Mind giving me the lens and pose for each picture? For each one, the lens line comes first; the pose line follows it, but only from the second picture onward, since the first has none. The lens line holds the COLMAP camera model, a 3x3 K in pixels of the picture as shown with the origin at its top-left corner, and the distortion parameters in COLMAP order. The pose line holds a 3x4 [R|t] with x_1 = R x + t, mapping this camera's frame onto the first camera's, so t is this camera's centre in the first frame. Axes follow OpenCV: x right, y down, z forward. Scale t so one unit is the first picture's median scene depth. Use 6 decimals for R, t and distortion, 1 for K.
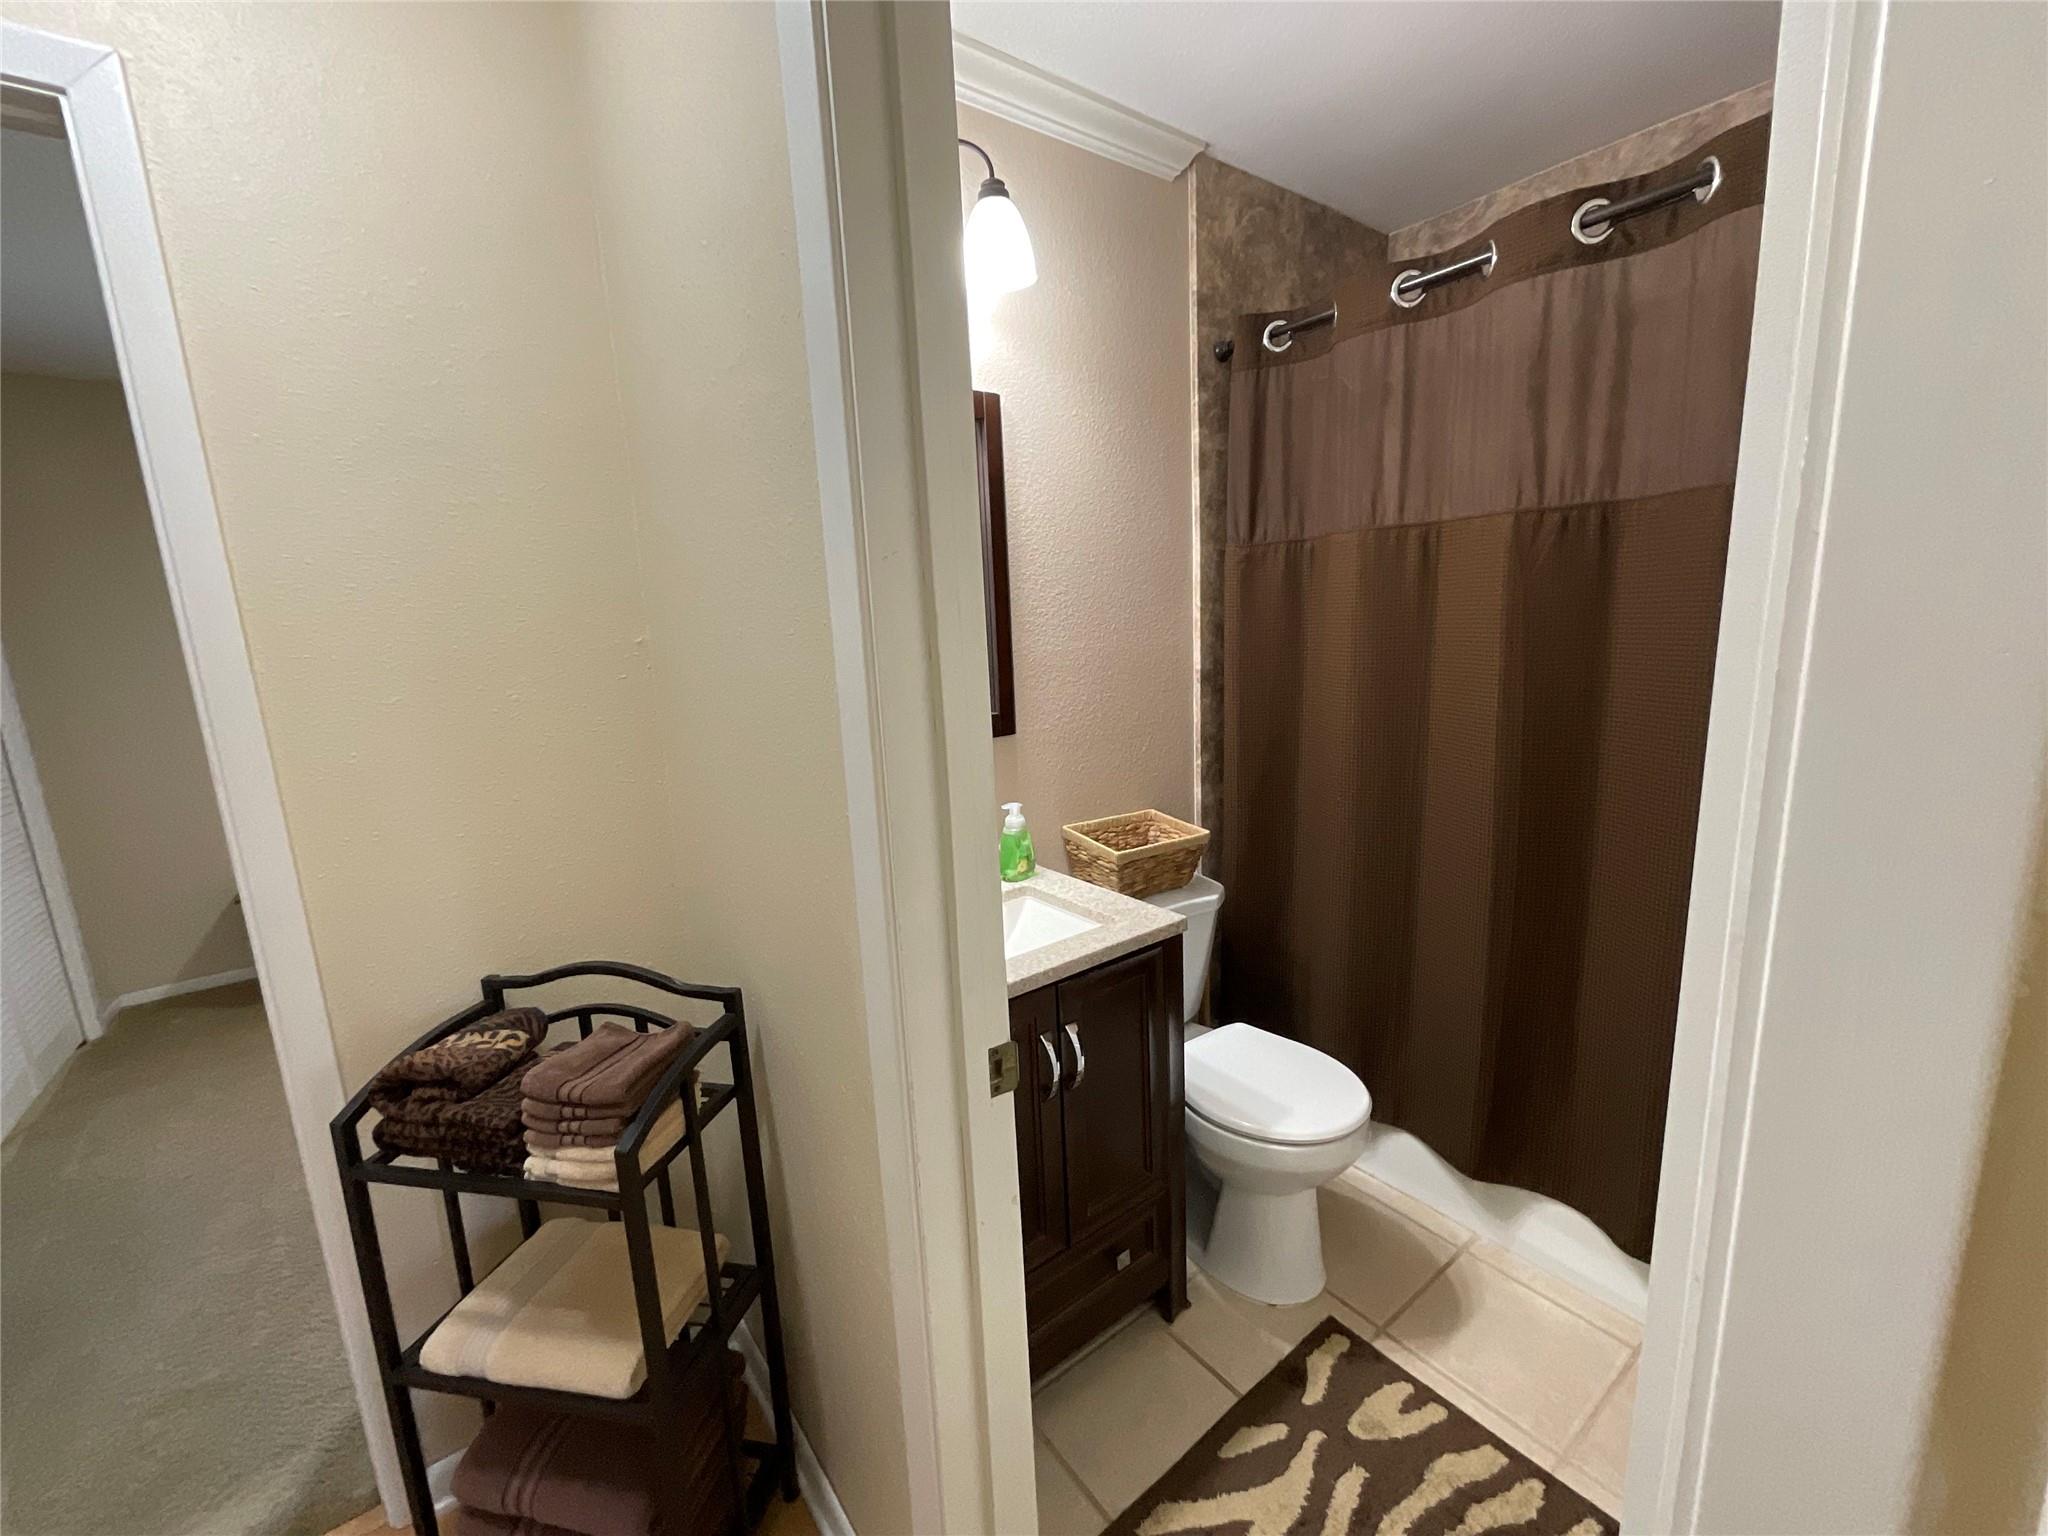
lens RADIAL K [[829.3, 0, 1028.1], [0, 829.3, 768.7], [0, 0, 1]] dist [-0.010952, 0.000530]
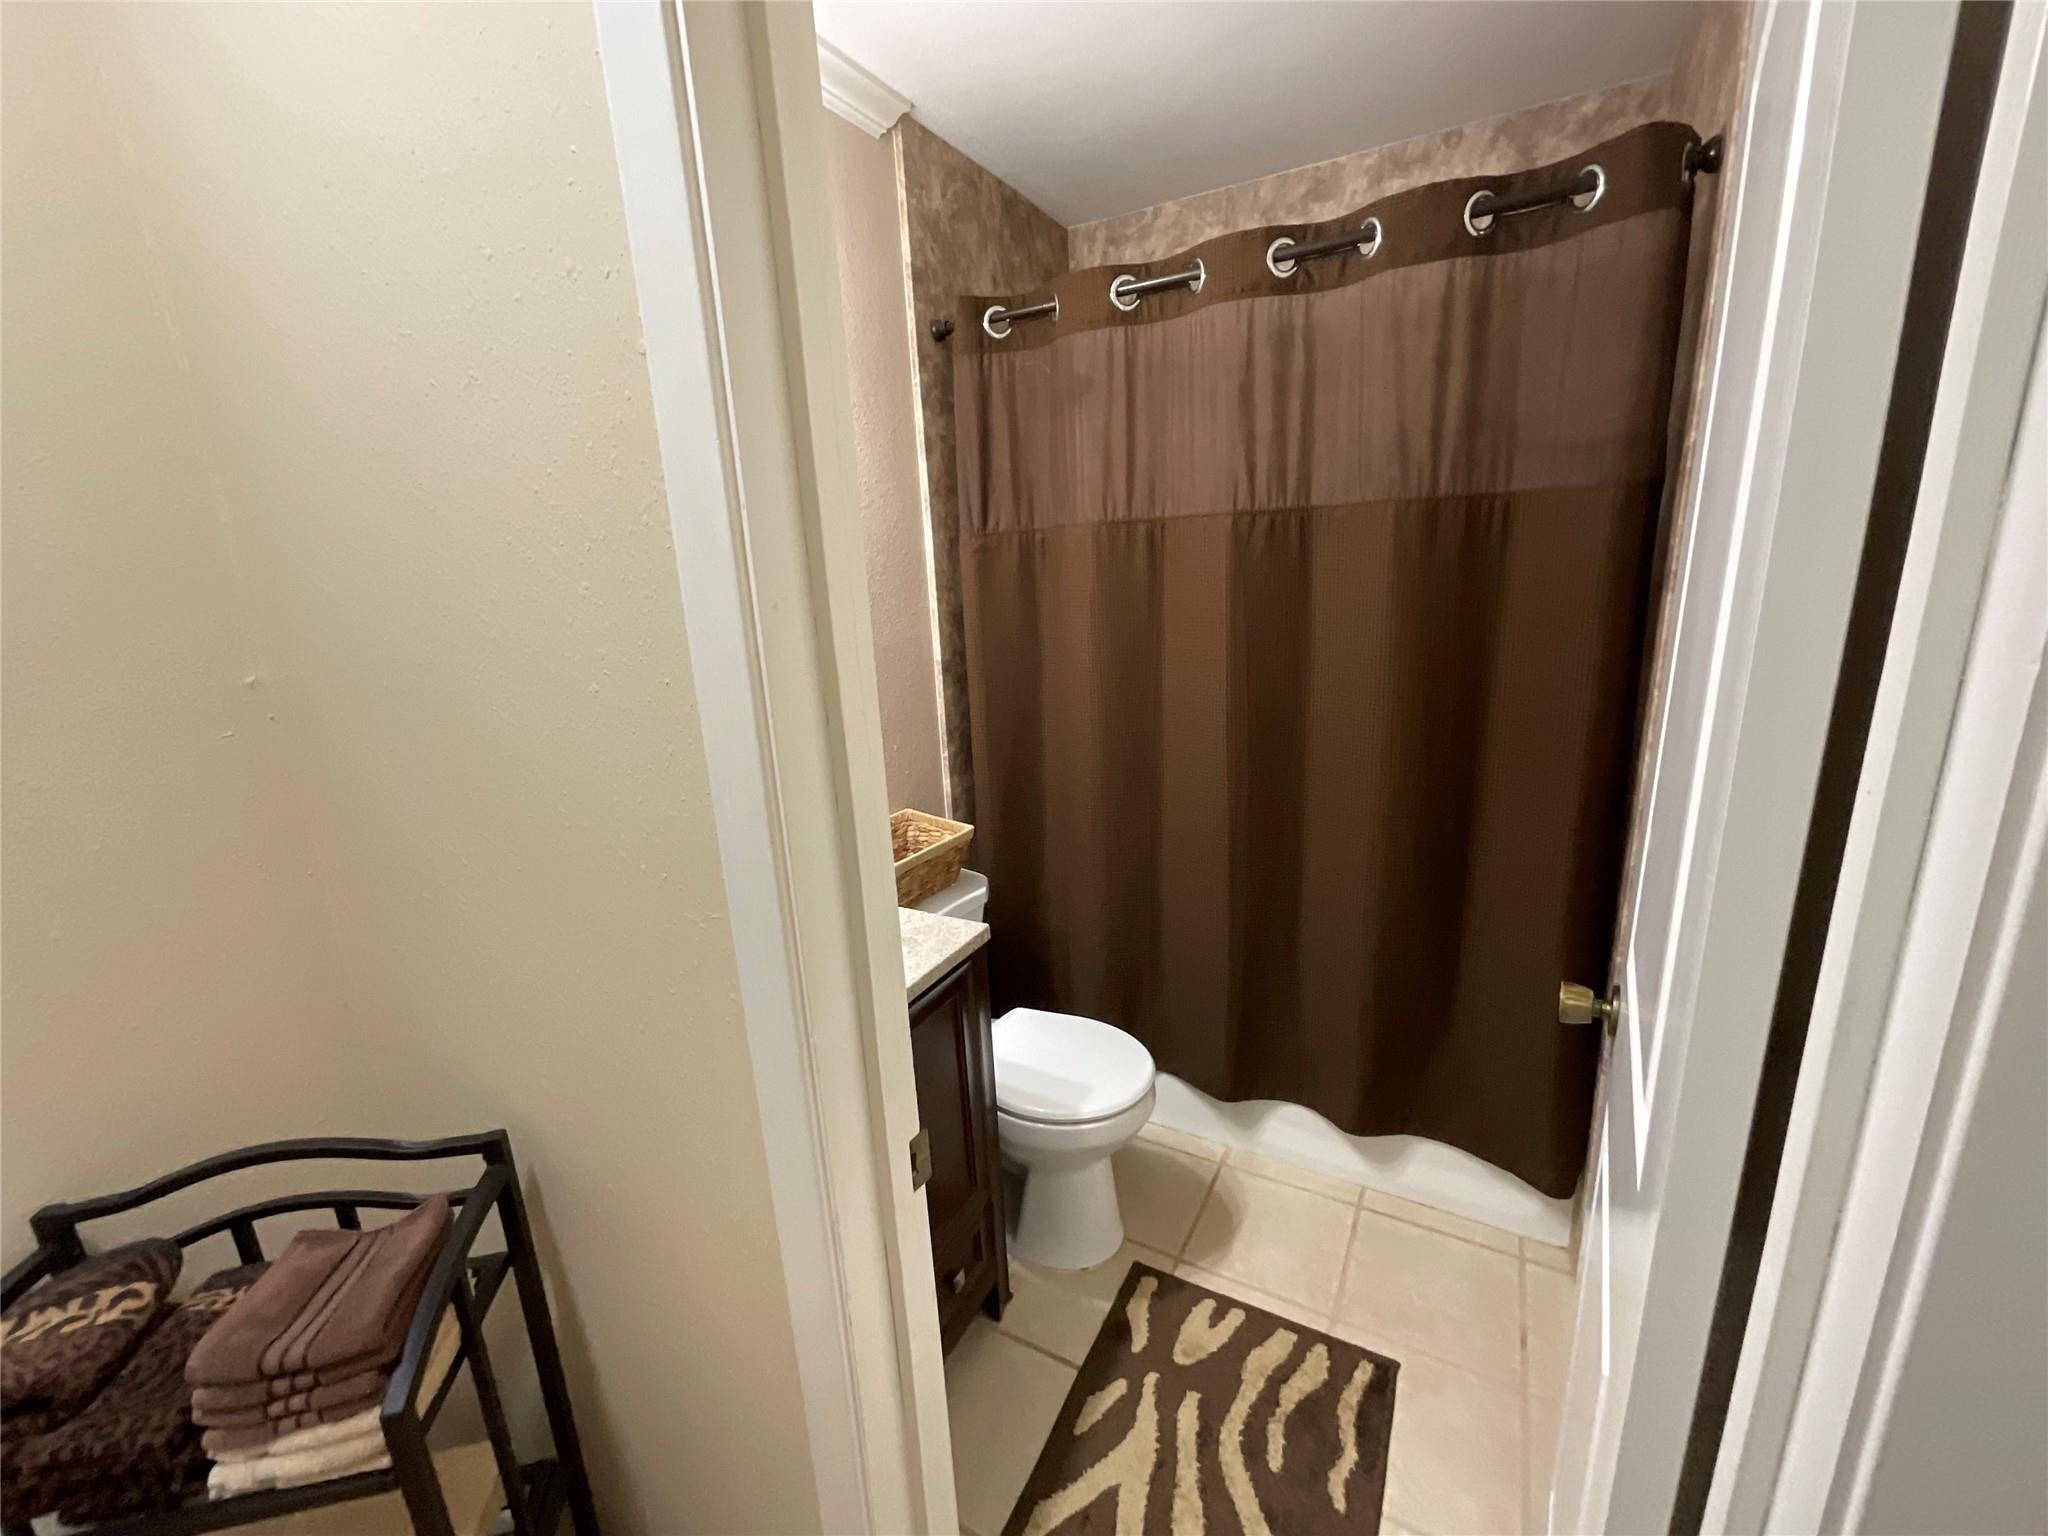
lens RADIAL K [[829.3, 0, 1025.4], [0, 829.3, 764.5], [0, 0, 1]] dist [-0.010952, 0.000530]
pose [[0.911600, -0.099315, 0.398902, -0.138342], [0.082493, 0.994834, 0.059166, -0.063252], [-0.402717, -0.021029, 0.915083, 0.083297]]
